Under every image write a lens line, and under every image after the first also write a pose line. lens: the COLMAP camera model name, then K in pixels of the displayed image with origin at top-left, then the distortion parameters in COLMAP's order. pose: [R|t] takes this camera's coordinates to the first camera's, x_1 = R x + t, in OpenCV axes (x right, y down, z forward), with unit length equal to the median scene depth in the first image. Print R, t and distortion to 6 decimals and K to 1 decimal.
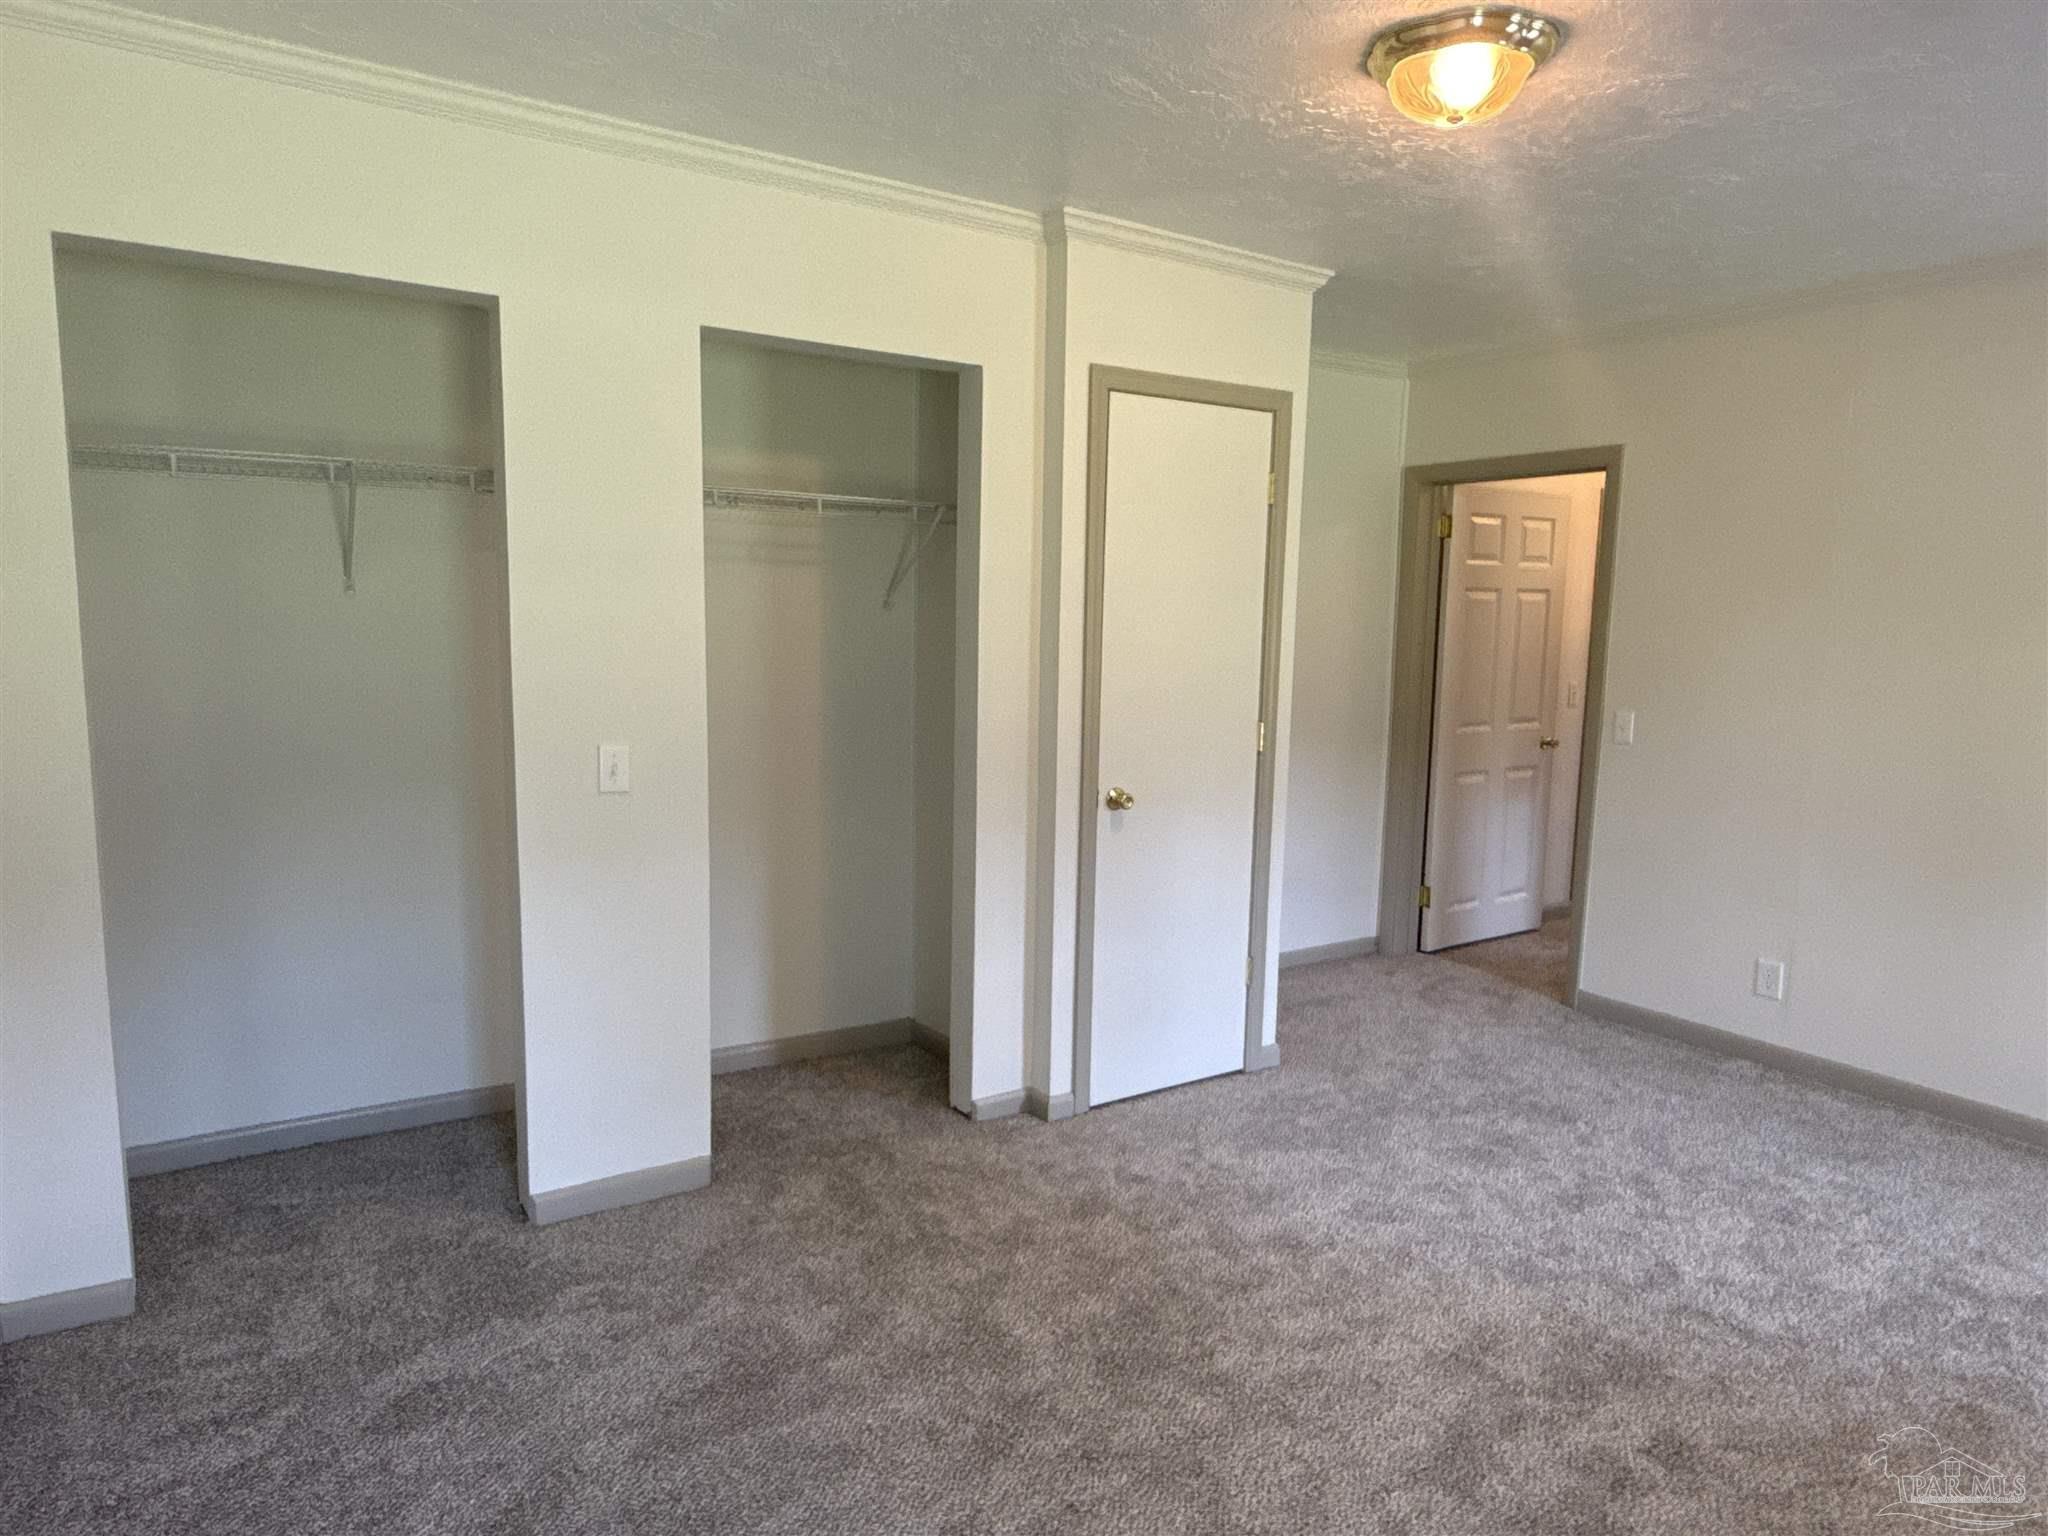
lens RADIAL K [[1277.0, 0, 1012.4], [0, 1277.0, 772.3], [0, 0, 1]] dist [-0.003231, 0.001489]
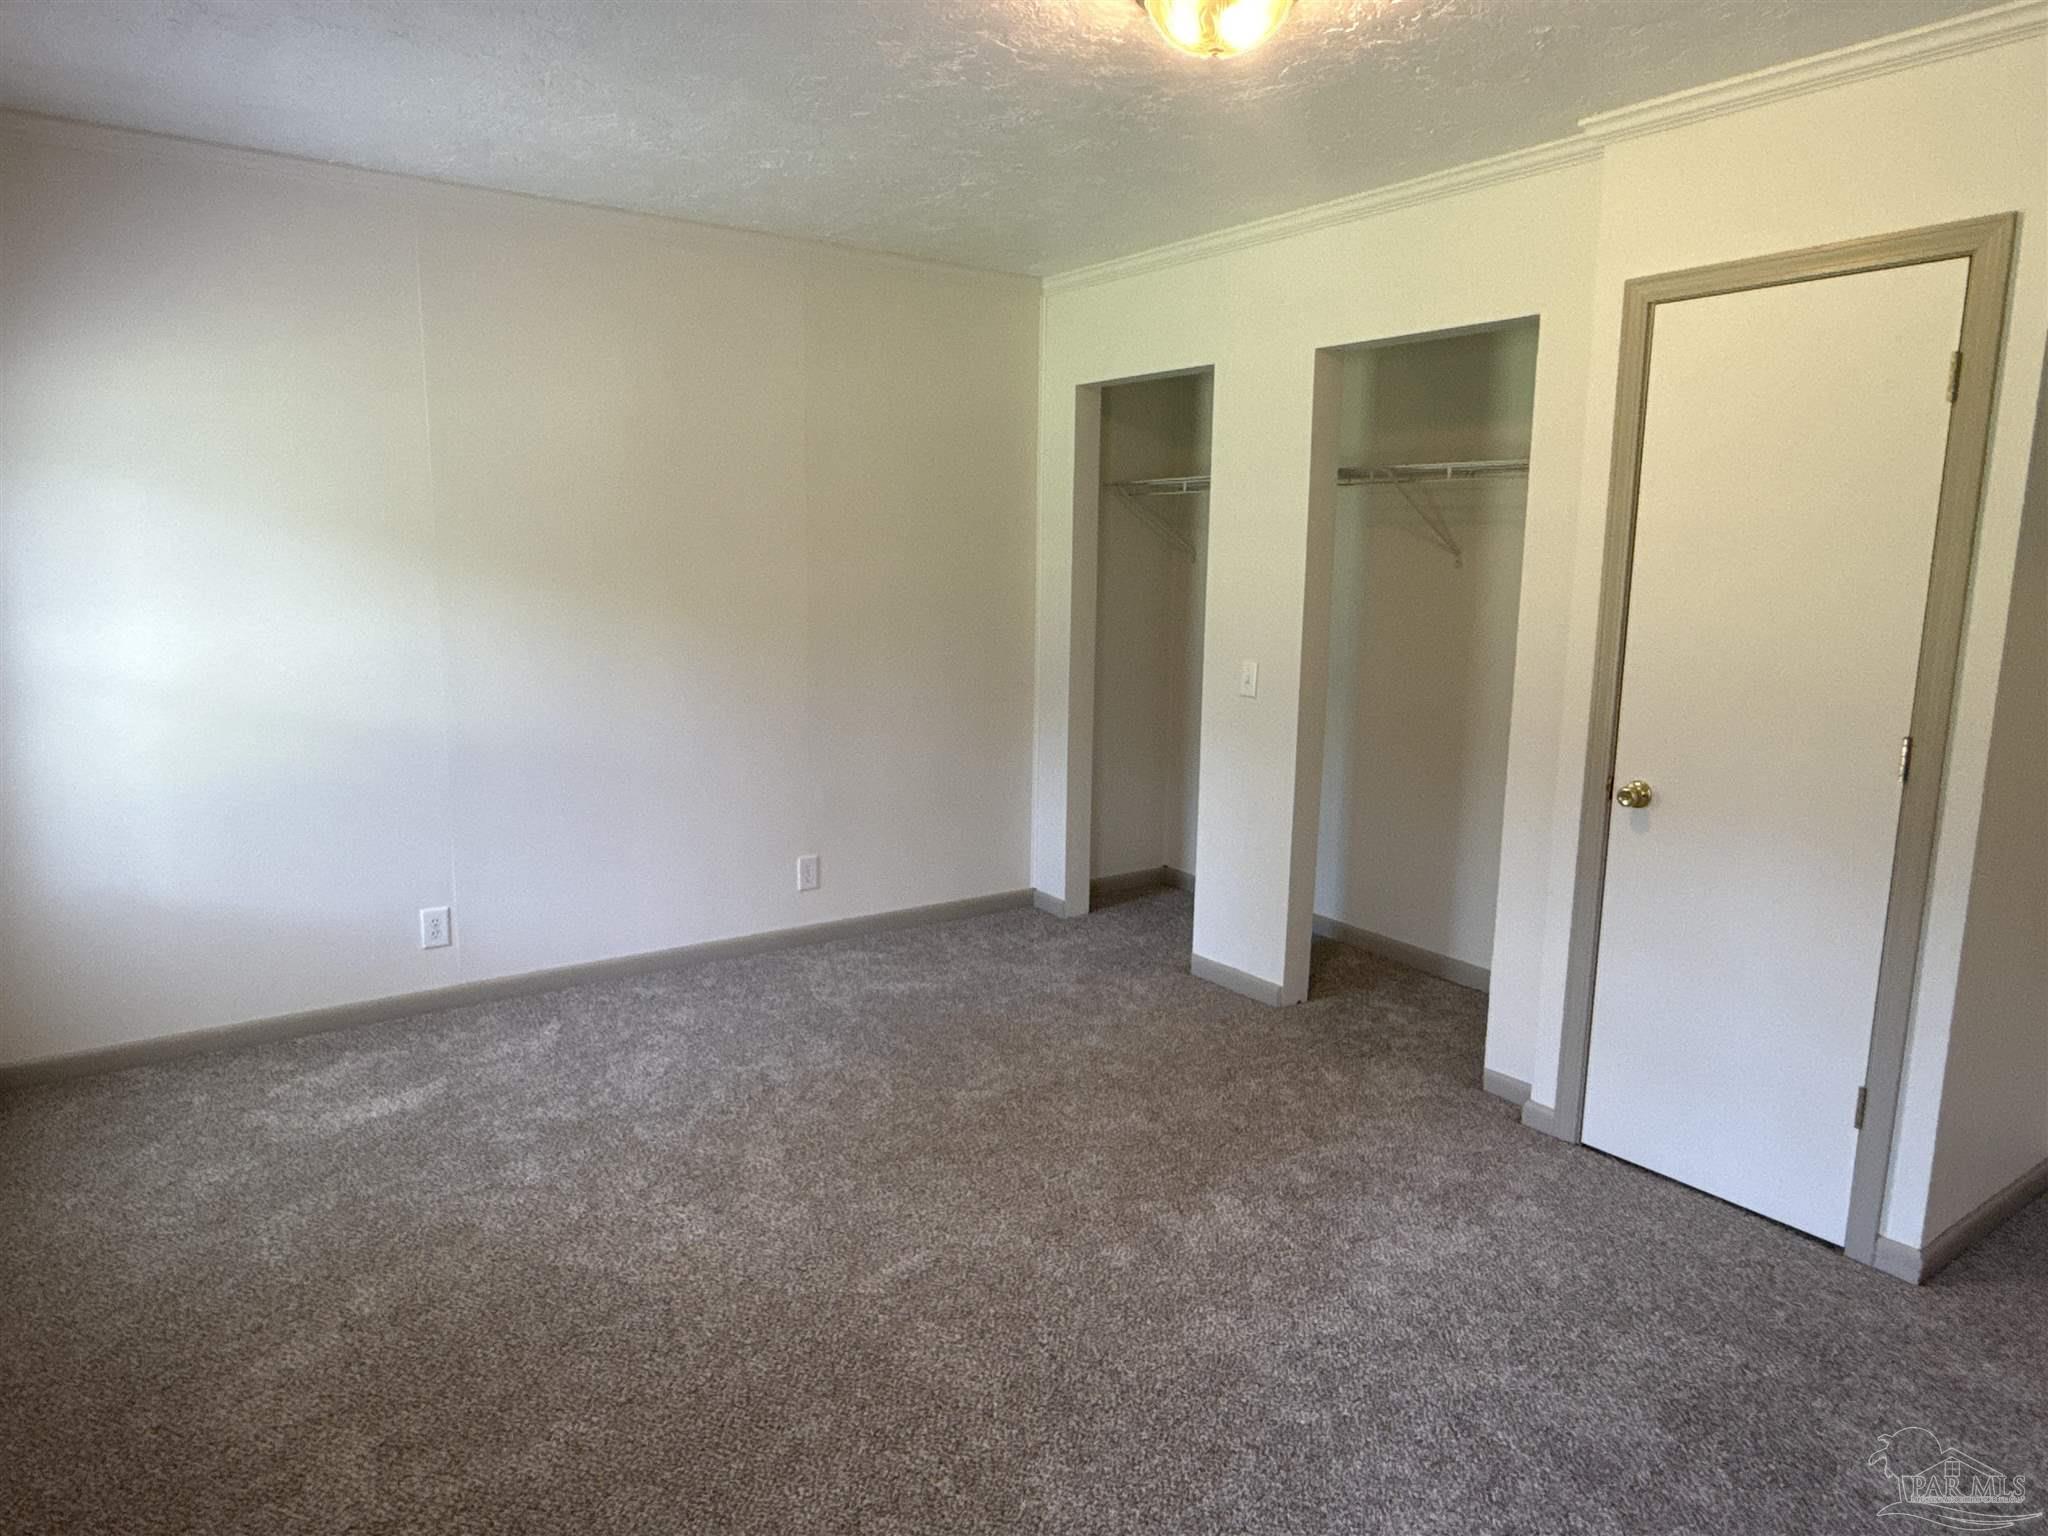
lens RADIAL K [[1277.0, 0, 1012.4], [0, 1277.0, 772.3], [0, 0, 1]] dist [-0.003231, 0.001489]
pose [[0.039228, 0.148548, -0.988127, 0.964075], [-0.143975, 0.979409, 0.141522, -0.057210], [0.988804, 0.136714, 0.059807, 0.592825]]
